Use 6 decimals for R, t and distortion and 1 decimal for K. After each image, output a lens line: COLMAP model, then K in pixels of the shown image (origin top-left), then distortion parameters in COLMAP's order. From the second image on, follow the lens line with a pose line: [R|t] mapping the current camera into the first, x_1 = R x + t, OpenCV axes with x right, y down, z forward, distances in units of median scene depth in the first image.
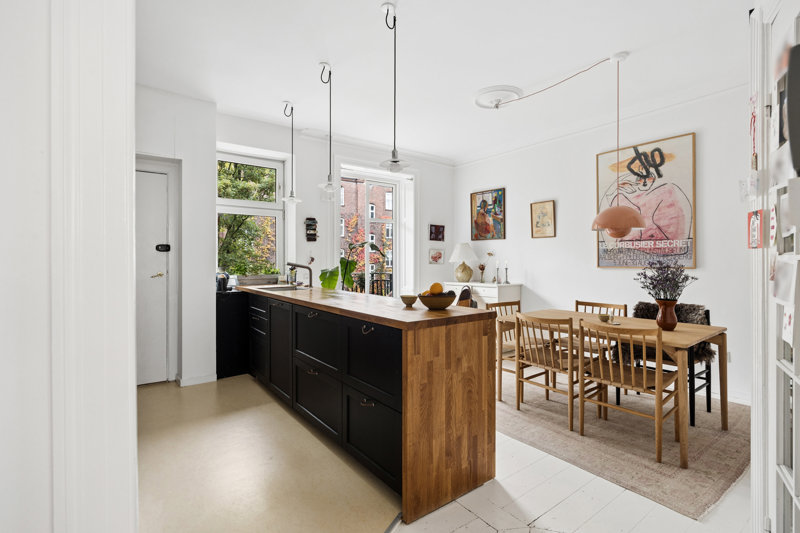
lens RADIAL K [[379.7, 0, 407.3], [0, 379.7, 260.4], [0, 0, 1]] dist [-0.009914, -0.000543]
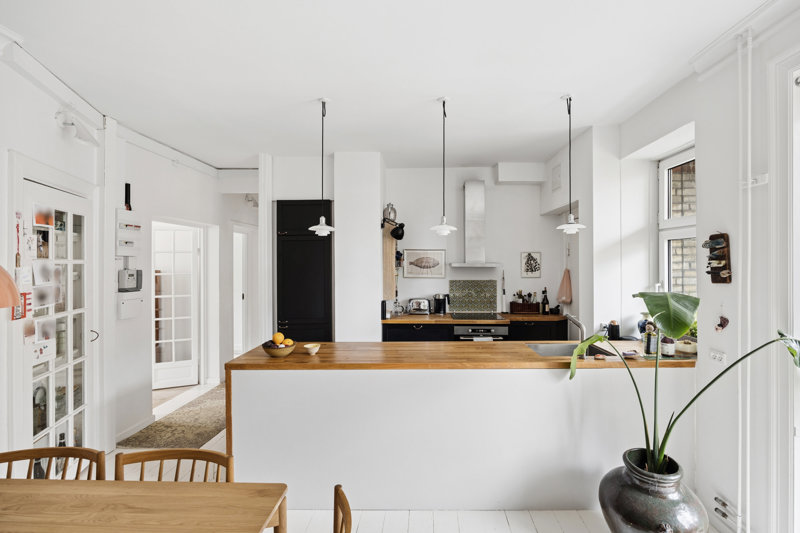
lens RADIAL K [[363.9, 0, 420.7], [0, 363.9, 264.3], [0, 0, 1]] dist [-0.010976, -0.000368]
pose [[-0.624824, 0.007802, -0.780727, 0.298627], [0.004737, 0.999970, 0.006201, -0.070245], [0.780751, 0.000176, -0.624842, 0.887526]]
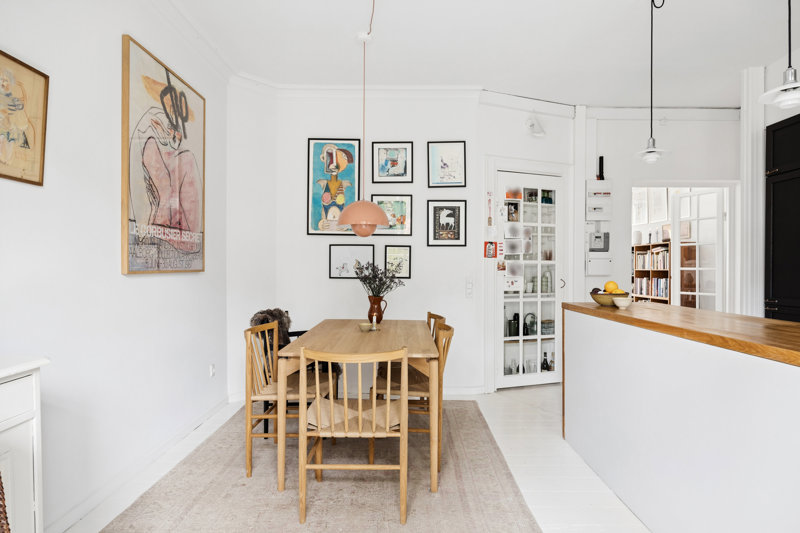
lens RADIAL K [[435.4, 0, 404.8], [0, 435.4, 263.6], [0, 0, 1]] dist [0.003647, 0.000086]
pose [[-0.796222, 0.002418, 0.604999, -0.089469], [-0.001621, 0.999980, -0.006130, 0.007570], [-0.605002, -0.005862, -0.796203, 1.010750]]
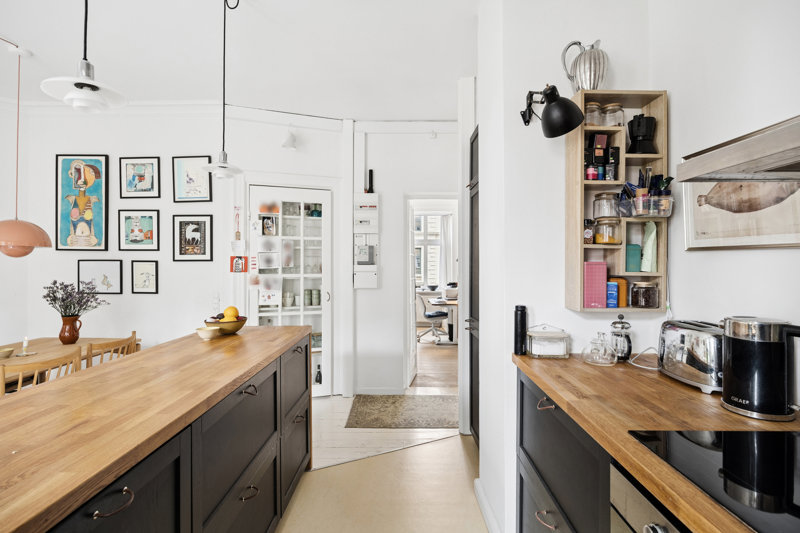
lens RADIAL K [[379.7, 0, 401.6], [0, 379.7, 259.8], [0, 0, 1]] dist [-0.009914, -0.000543]
pose [[-0.790446, 0.009117, 0.612463, -0.388075], [0.002902, 0.999934, -0.011139, -0.022503], [-0.612524, -0.007028, -0.790420, 0.646370]]
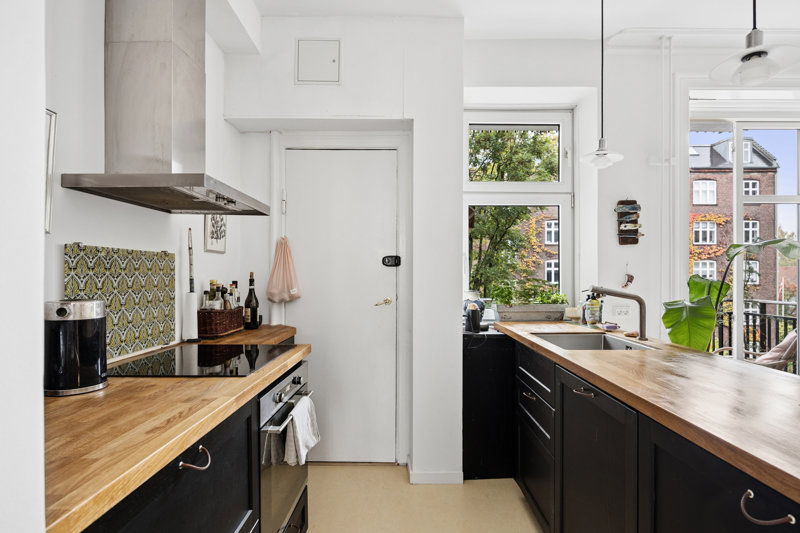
lens RADIAL K [[414.6, 0, 398.1], [0, 414.6, 273.7], [0, 0, 1]] dist [-0.011258, 0.000440]
pose [[0.787308, 0.001473, -0.616558, -0.134288], [-0.002061, 0.999998, -0.000243, -0.007574], [0.616556, 0.001462, 0.787310, 0.310256]]
